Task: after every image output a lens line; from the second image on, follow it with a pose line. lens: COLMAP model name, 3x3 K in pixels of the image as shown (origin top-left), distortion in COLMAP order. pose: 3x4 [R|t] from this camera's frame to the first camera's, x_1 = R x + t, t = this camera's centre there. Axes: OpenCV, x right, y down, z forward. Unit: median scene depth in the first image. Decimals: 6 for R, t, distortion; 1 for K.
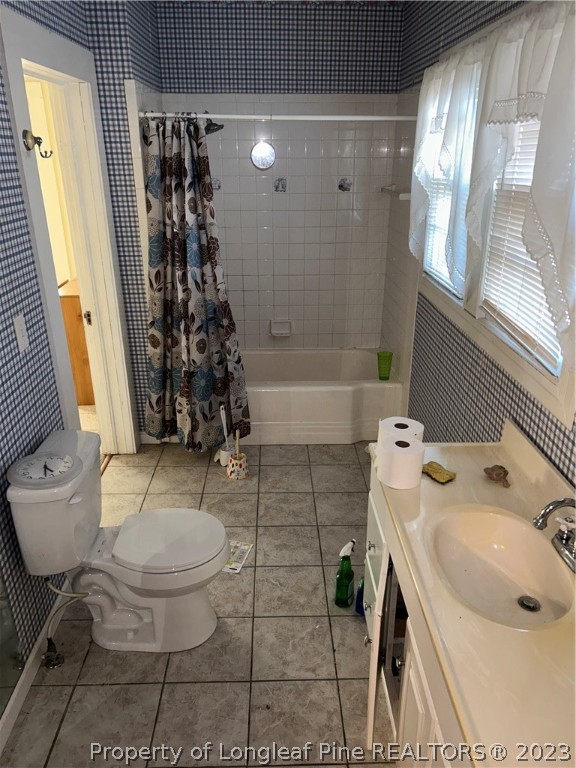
lens RADIAL K [[578.7, 0, 289.2], [0, 578.7, 382.8], [0, 0, 1]] dist [0.027179, -0.004644]
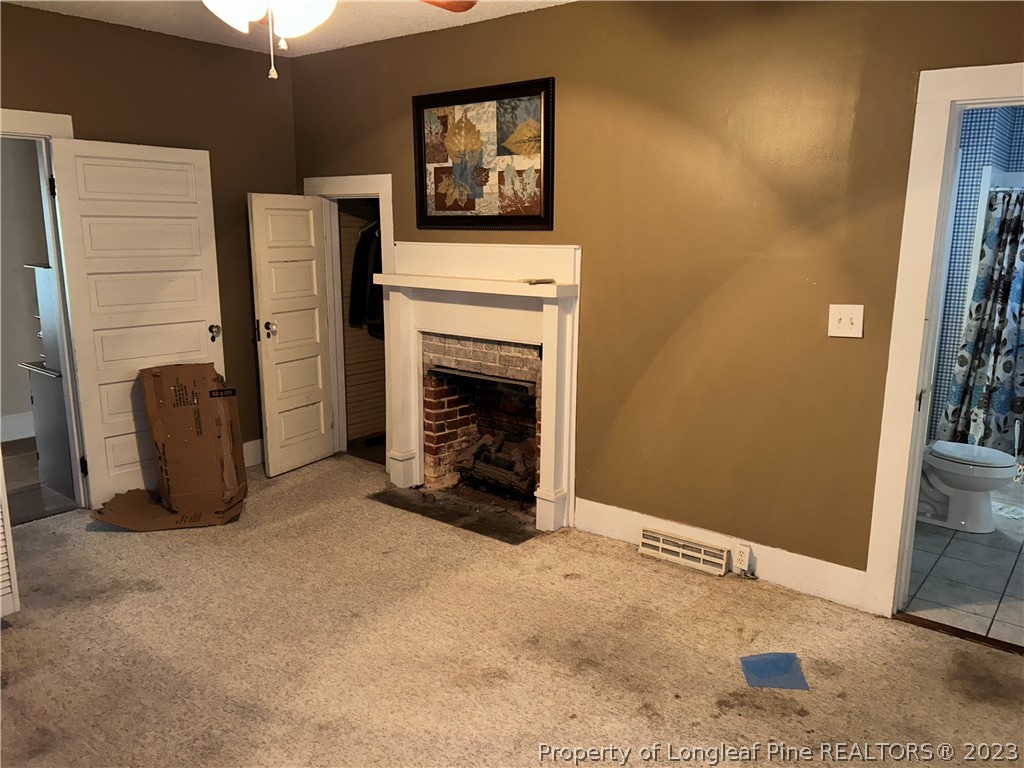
lens RADIAL K [[771.6, 0, 514.8], [0, 771.6, 386.4], [0, 0, 1]] dist [0.027179, -0.004644]
pose [[0.768346, 0.138212, -0.624933, 0.080699], [-0.249107, 0.963993, -0.093074, 0.386107], [0.589567, 0.227188, 0.775110, -0.865084]]
